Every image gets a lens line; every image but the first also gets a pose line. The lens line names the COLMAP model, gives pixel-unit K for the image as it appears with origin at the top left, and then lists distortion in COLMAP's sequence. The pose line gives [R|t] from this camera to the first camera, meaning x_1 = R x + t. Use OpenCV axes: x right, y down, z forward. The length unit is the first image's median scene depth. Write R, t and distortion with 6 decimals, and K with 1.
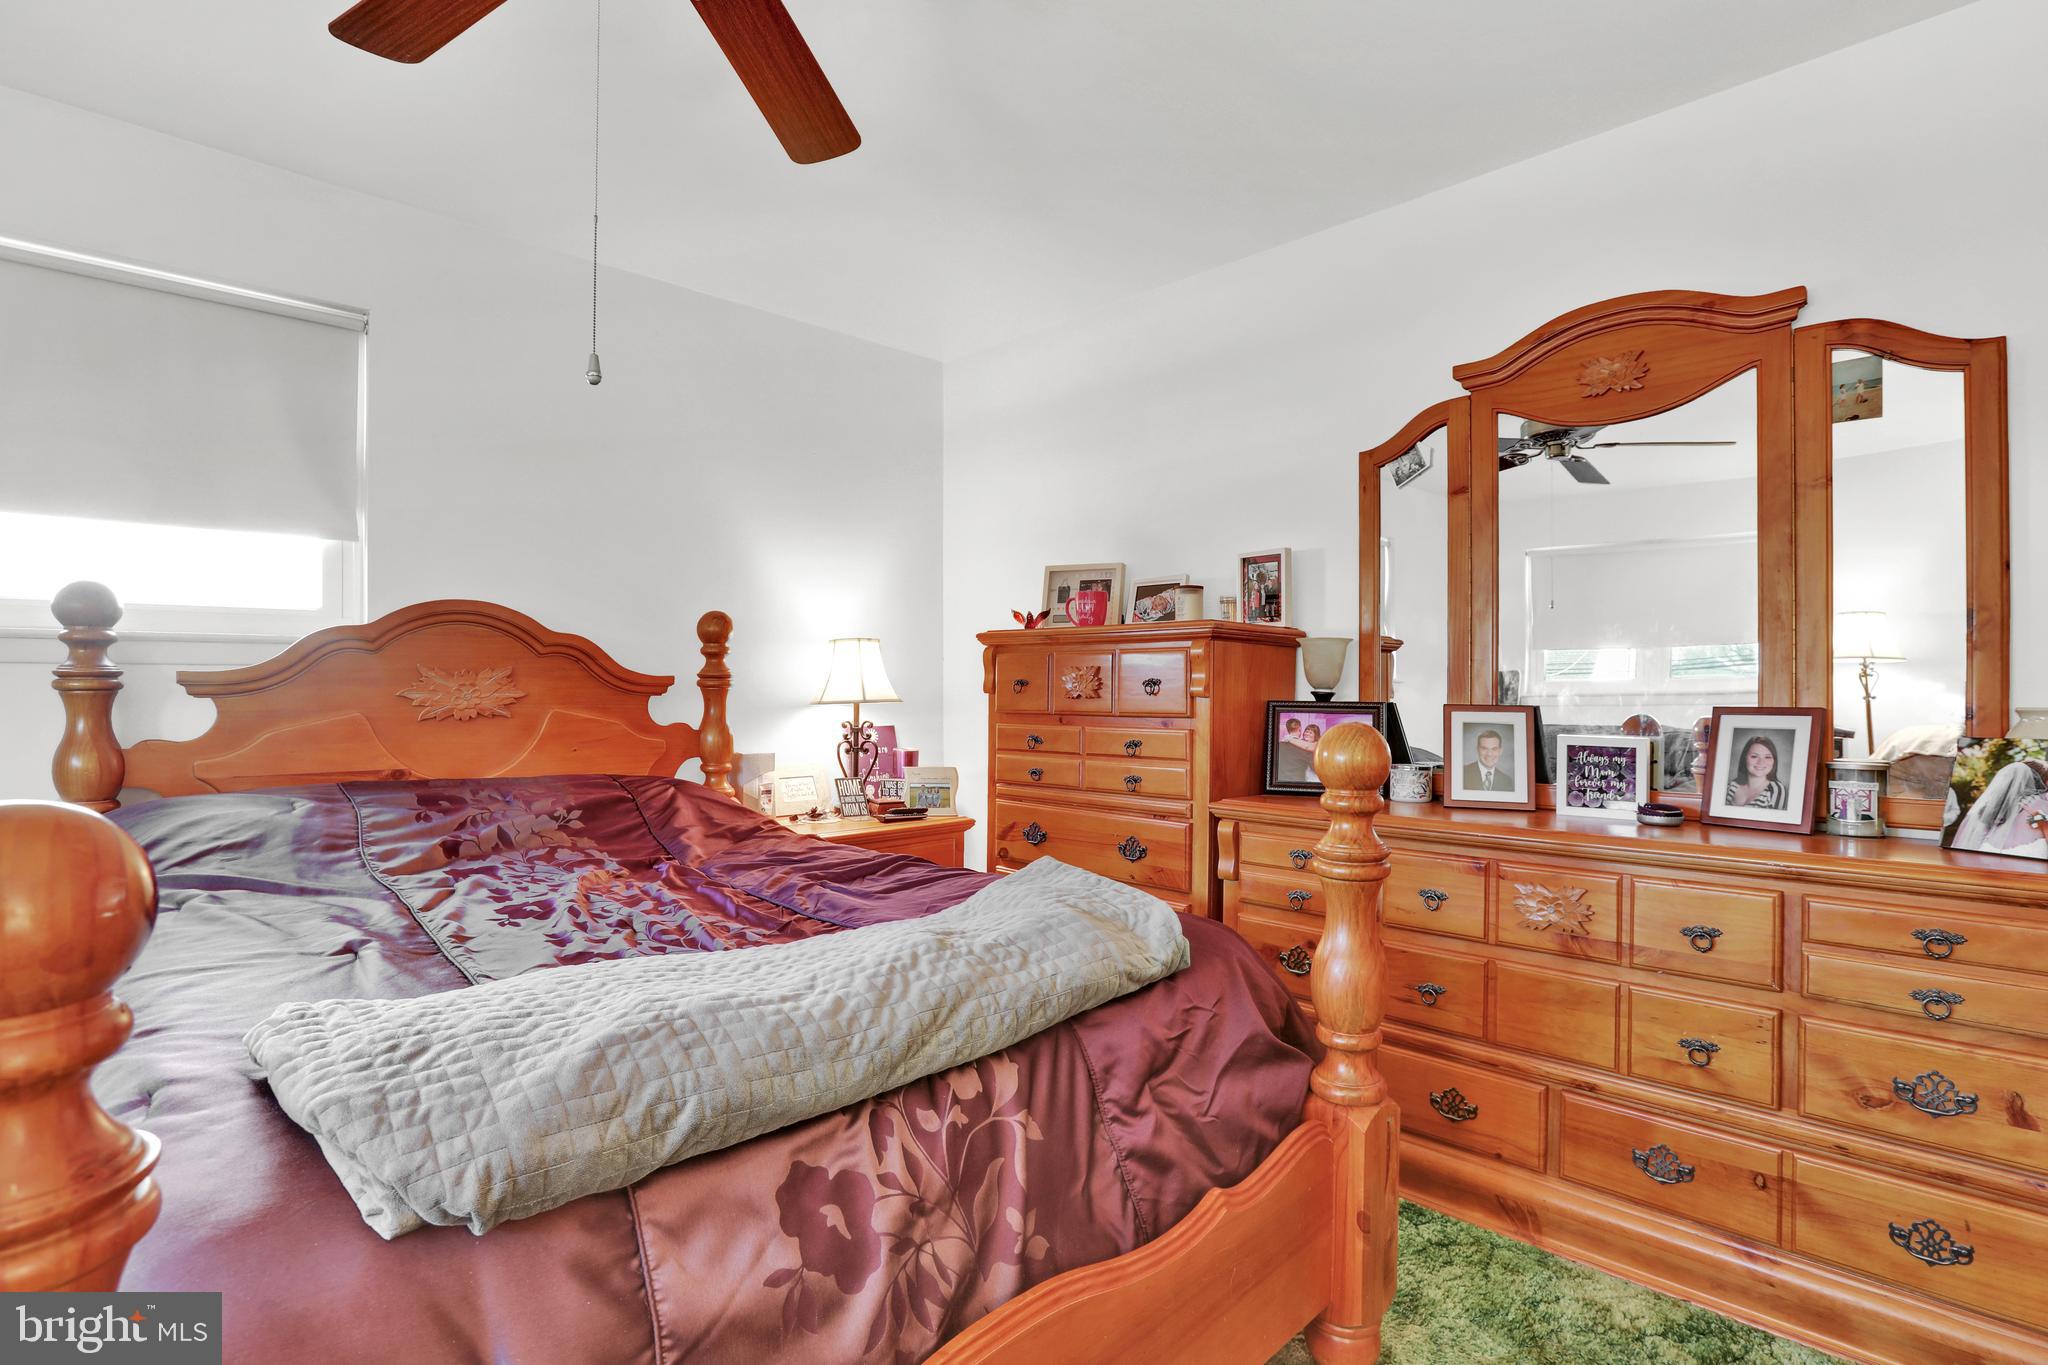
lens RADIAL K [[986.1, 0, 1020.2], [0, 986.1, 693.0], [0, 0, 1]] dist [-0.033790, -0.000401]
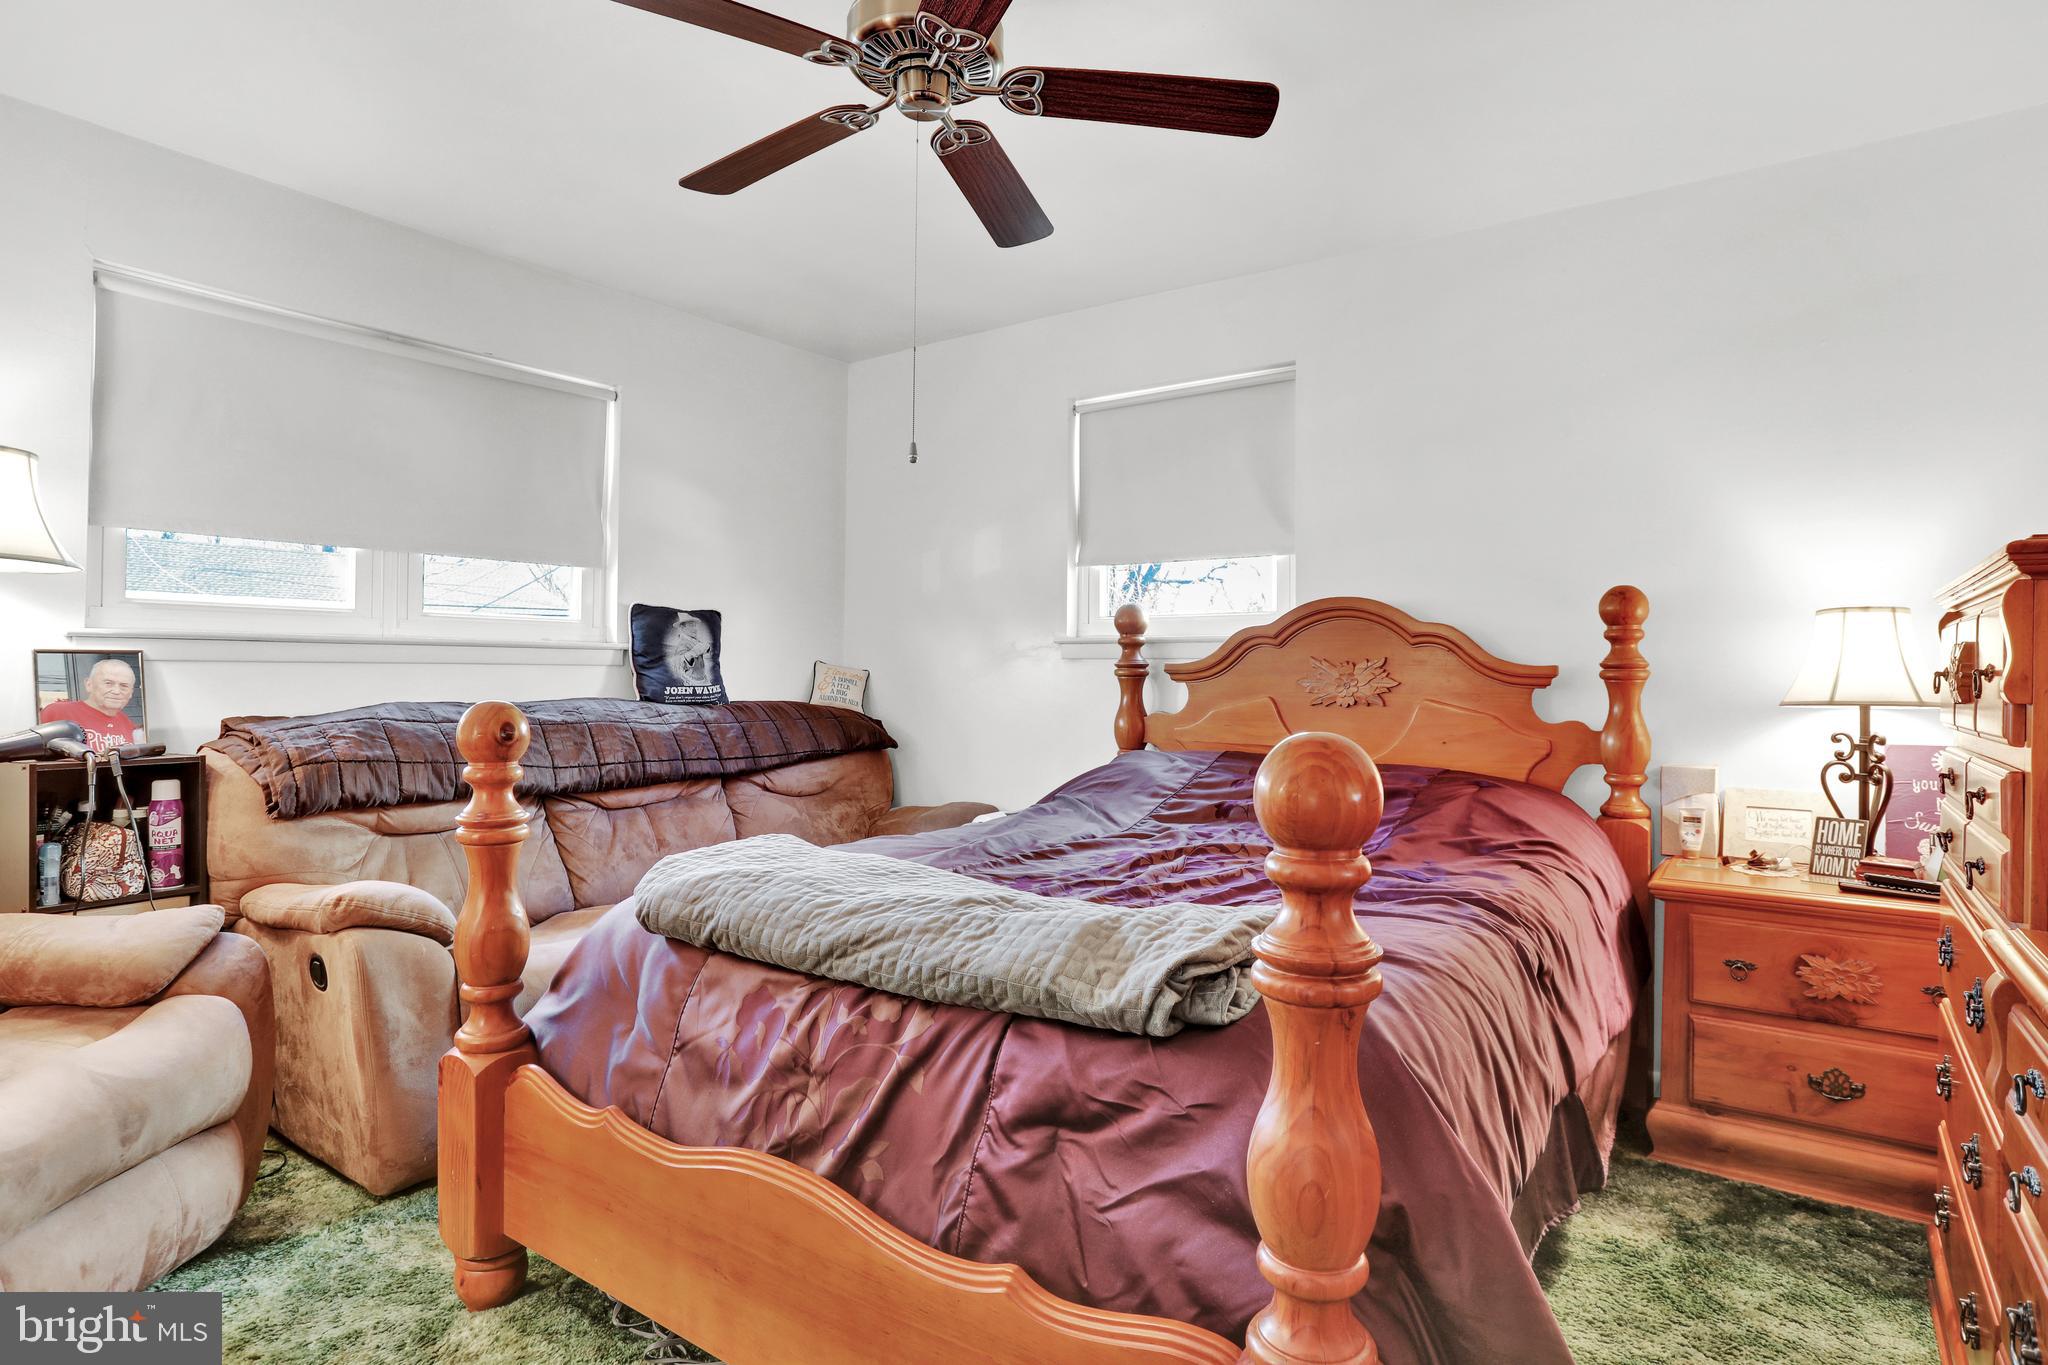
lens RADIAL K [[1097.5, 0, 1022.3], [0, 1097.5, 669.0], [0, 0, 1]] dist [-0.034112, -0.000532]
pose [[0.164983, -0.003972, -0.986288, 0.591804], [-0.017862, 0.999816, -0.007015, 0.000469], [0.986135, 0.018774, 0.164882, 0.443910]]
